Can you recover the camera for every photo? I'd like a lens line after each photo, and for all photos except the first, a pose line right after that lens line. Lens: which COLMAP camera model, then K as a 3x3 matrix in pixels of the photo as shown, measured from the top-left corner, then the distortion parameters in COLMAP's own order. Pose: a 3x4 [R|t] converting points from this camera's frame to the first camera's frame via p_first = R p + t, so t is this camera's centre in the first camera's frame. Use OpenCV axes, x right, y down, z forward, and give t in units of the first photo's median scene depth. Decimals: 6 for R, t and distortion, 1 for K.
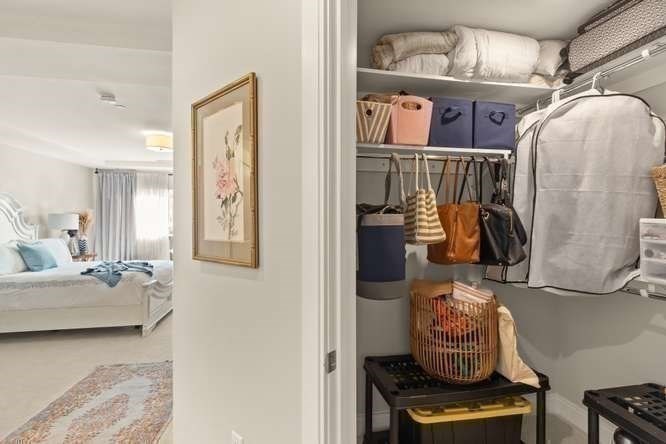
lens RADIAL K [[317.3, 0, 328.9], [0, 317.3, 220.1], [0, 0, 1]] dist [-0.006085, -0.000941]
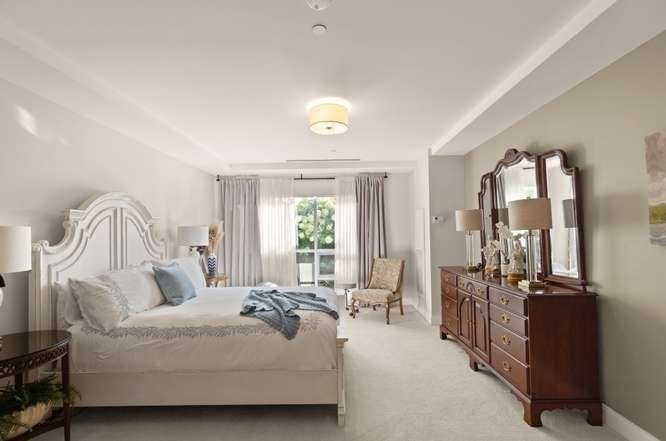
lens RADIAL K [[317.3, 0, 336.2], [0, 317.3, 223.9], [0, 0, 1]] dist [-0.006085, -0.000941]
pose [[0.980215, -0.019199, -0.197003, -0.370473], [0.013222, 0.999413, -0.031608, 0.004138], [0.197494, 0.028378, 0.979893, 0.314545]]
